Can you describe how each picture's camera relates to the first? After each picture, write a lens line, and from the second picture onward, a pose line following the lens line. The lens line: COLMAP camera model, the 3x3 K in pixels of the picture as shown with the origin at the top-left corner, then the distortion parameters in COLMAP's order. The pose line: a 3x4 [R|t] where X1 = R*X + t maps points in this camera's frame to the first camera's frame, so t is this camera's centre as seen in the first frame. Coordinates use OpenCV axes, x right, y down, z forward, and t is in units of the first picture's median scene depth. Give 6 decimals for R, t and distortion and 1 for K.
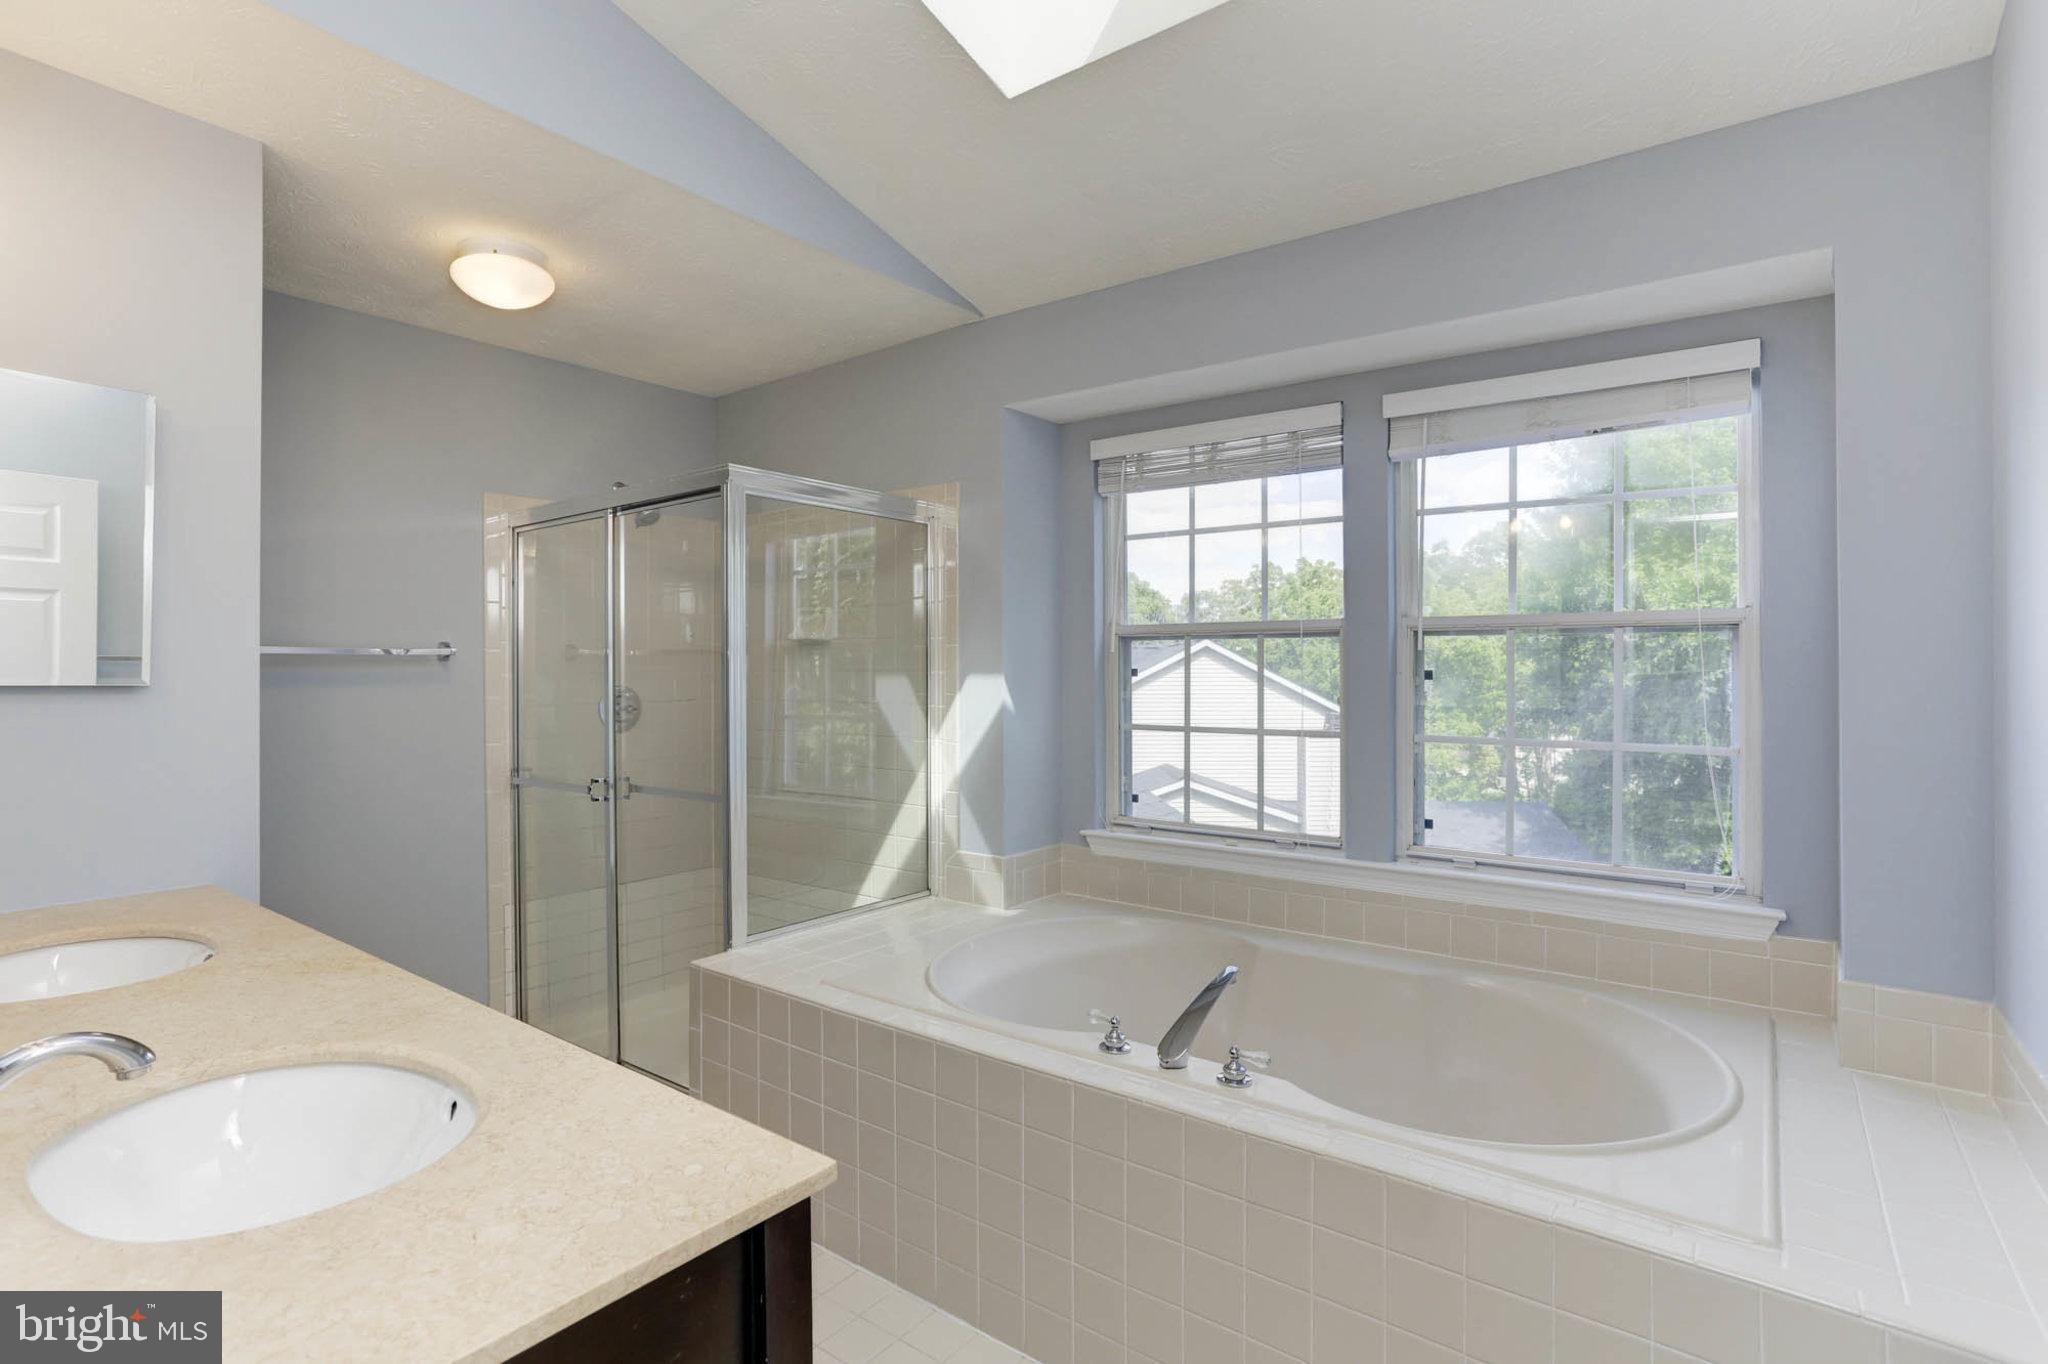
lens RADIAL K [[1022.3, 0, 1022.7], [0, 1022.3, 673.2], [0, 0, 1]] dist [-0.036926, 0.028575]
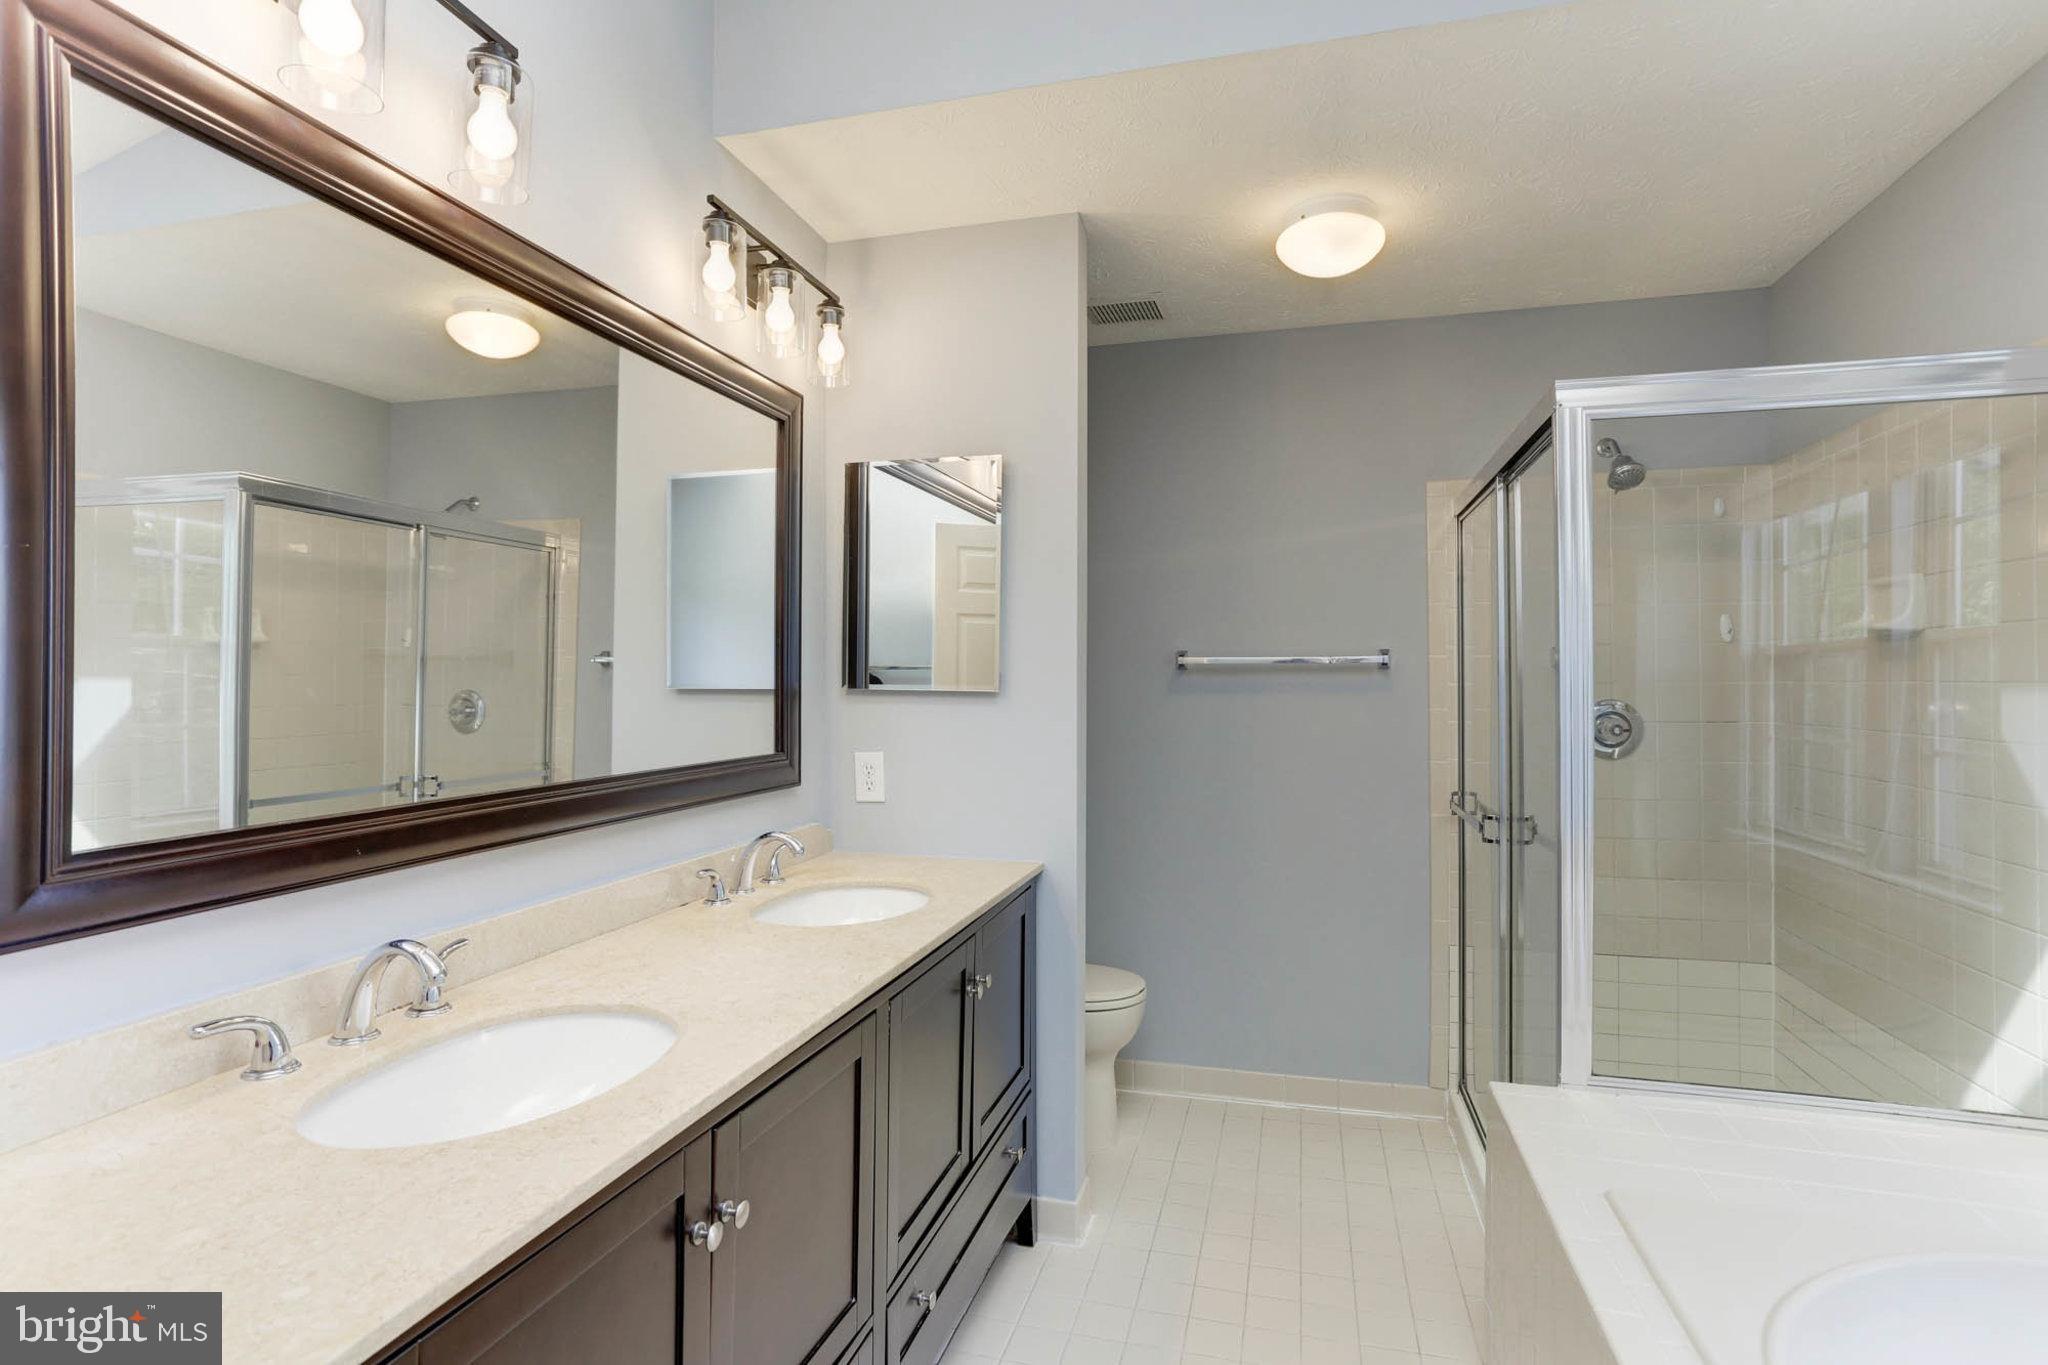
lens RADIAL K [[1022.3, 0, 1022.7], [0, 1022.3, 673.7], [0, 0, 1]] dist [-0.036926, 0.028575]
pose [[0.371327, -0.002788, -0.928498, 0.190184], [-0.003242, 0.999986, -0.004299, -0.003101], [0.928496, 0.004606, 0.371313, 0.358572]]
